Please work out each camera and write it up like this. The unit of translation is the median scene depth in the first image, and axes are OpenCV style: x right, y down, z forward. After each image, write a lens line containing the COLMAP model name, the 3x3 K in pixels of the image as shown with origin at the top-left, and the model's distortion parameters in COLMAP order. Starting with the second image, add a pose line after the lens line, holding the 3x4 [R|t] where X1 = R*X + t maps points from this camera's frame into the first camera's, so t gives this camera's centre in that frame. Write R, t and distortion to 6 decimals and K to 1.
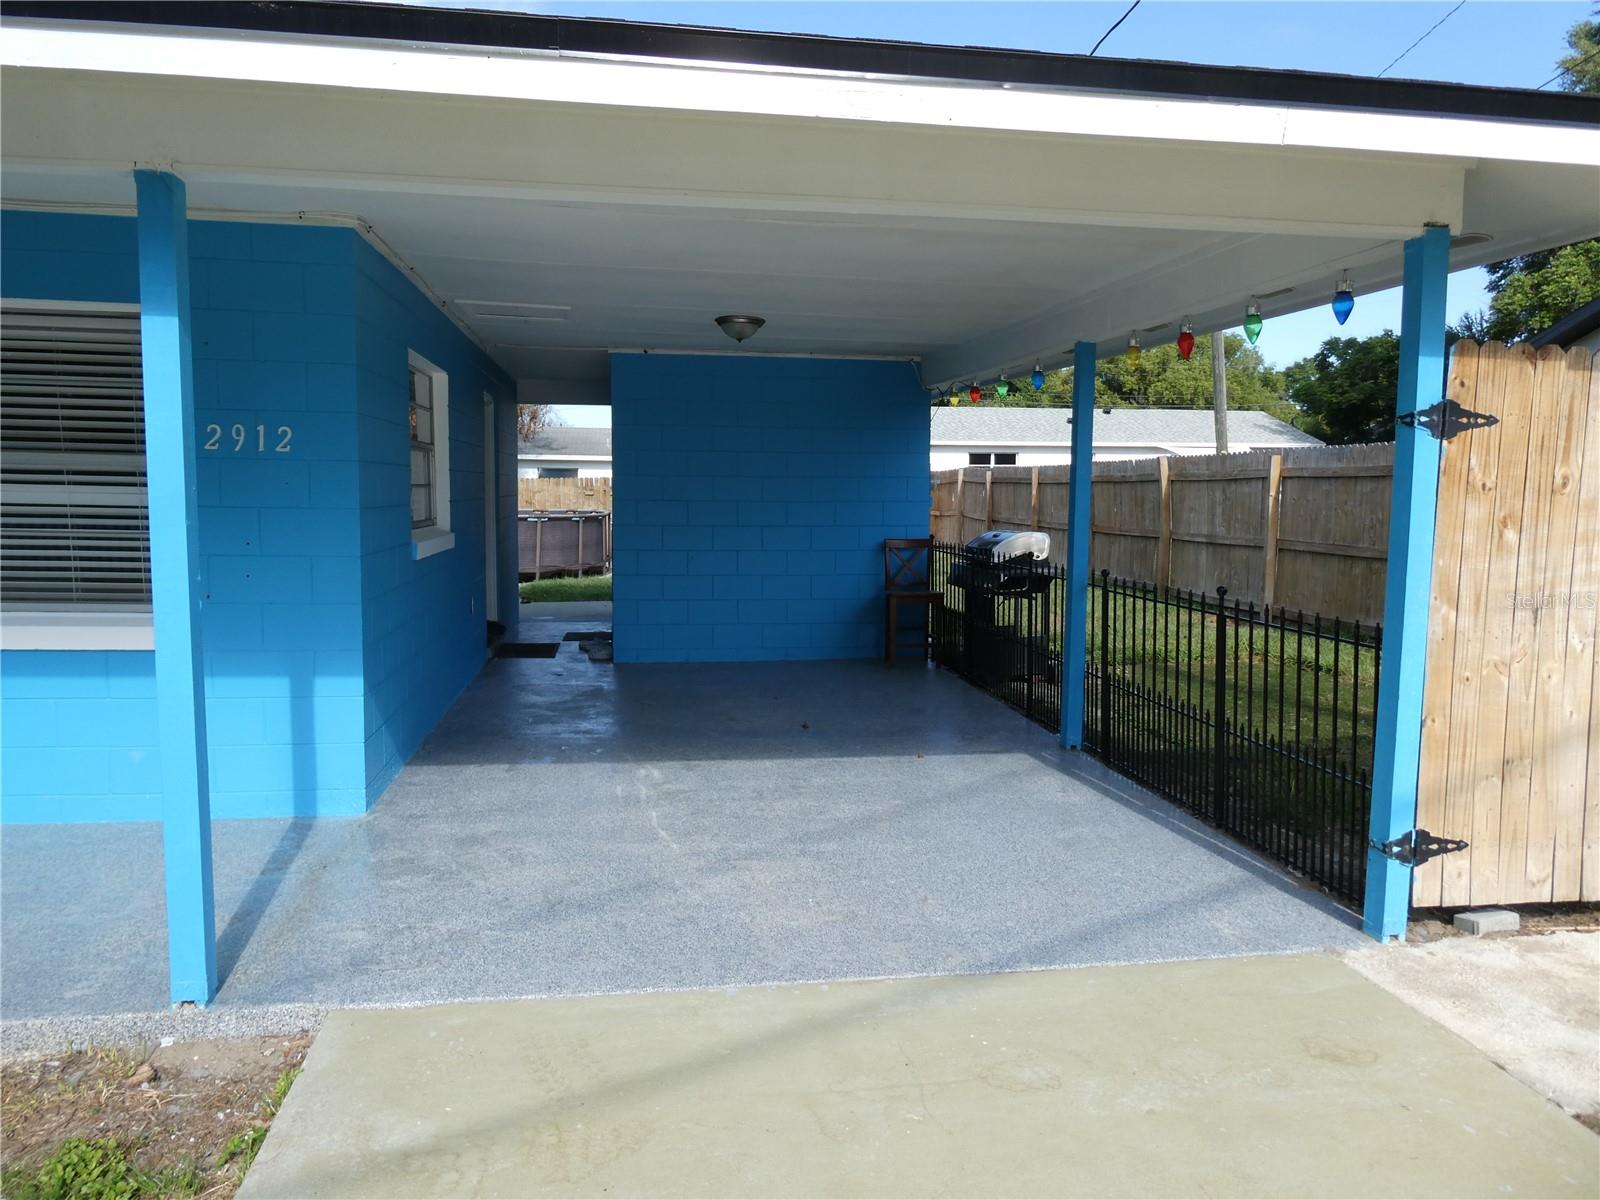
lens RADIAL K [[1146.6, 0, 800.0], [0, 1146.6, 600.0], [0, 0, 1]] dist [-0.029439, 0.001335]
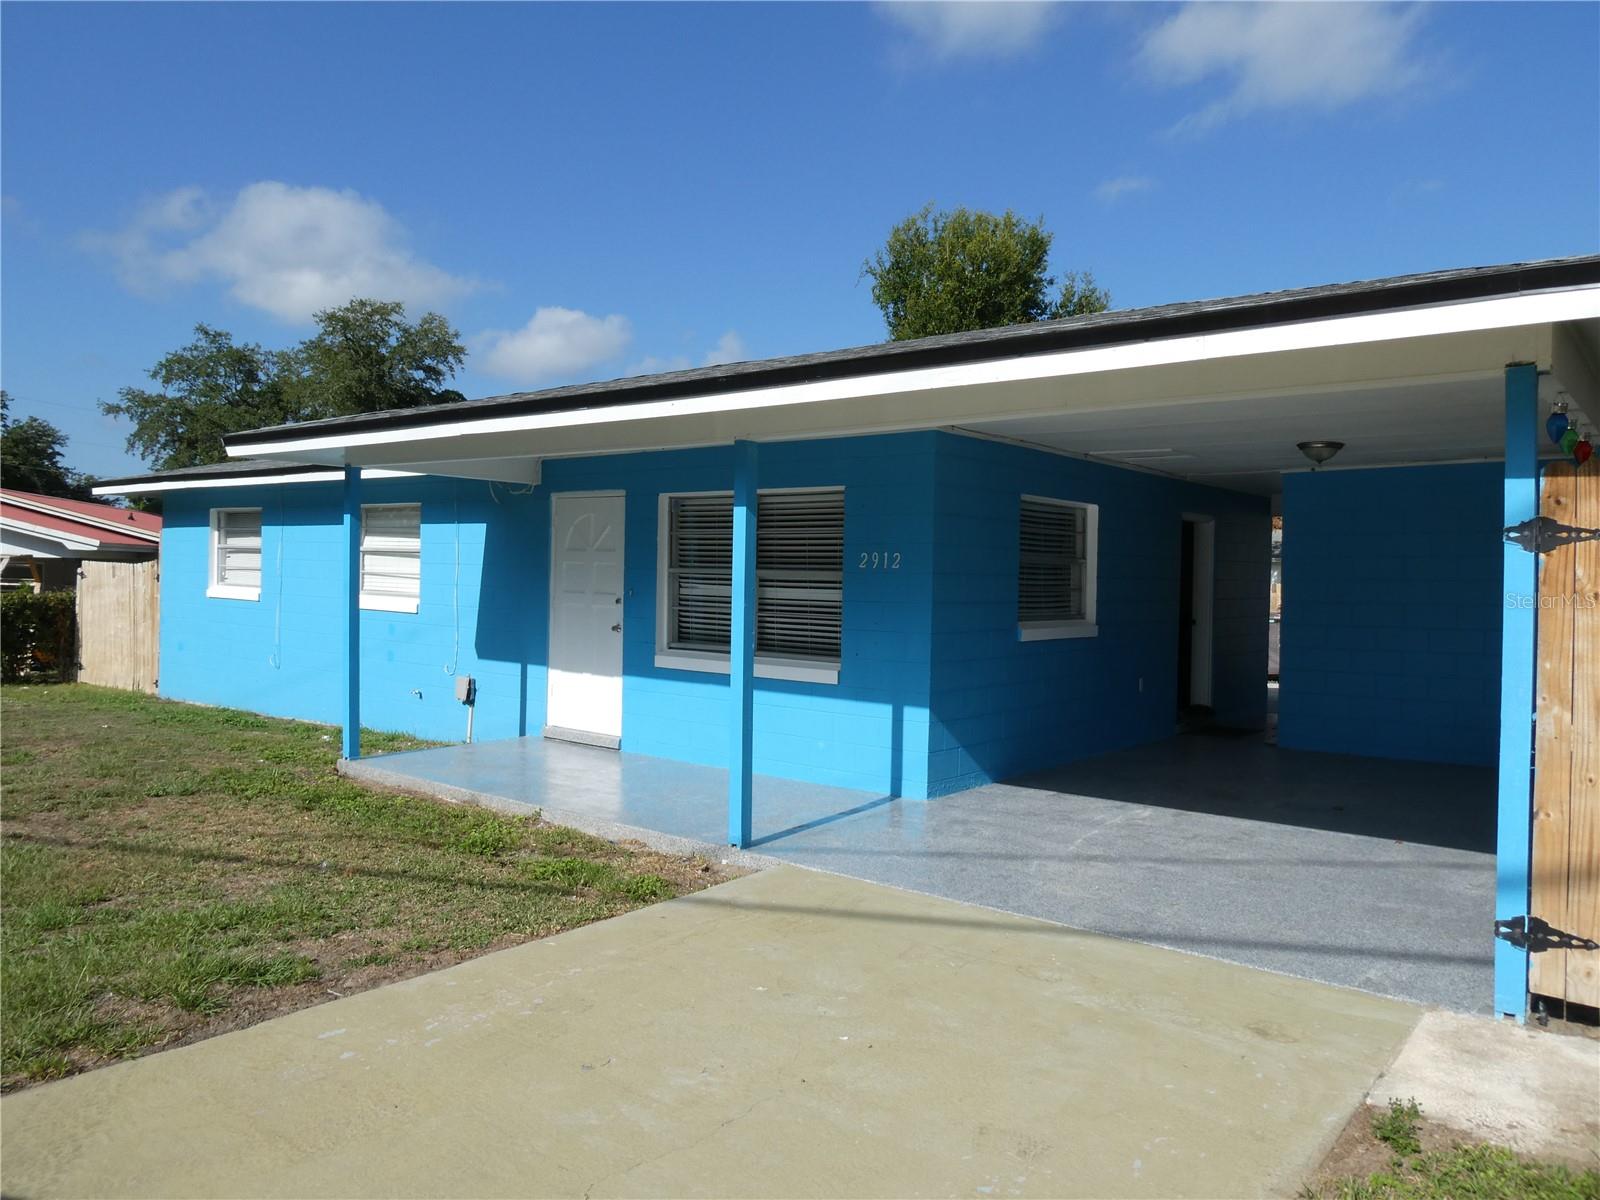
lens RADIAL K [[1135.5, 0, 800.0], [0, 1135.5, 600.0], [0, 0, 1]] dist [0.007245, 0.008439]
pose [[0.674482, 0.018126, -0.738069, 0.888107], [-0.083109, 0.995208, -0.051508, 0.019679], [0.733599, 0.096081, 0.672757, -0.256081]]
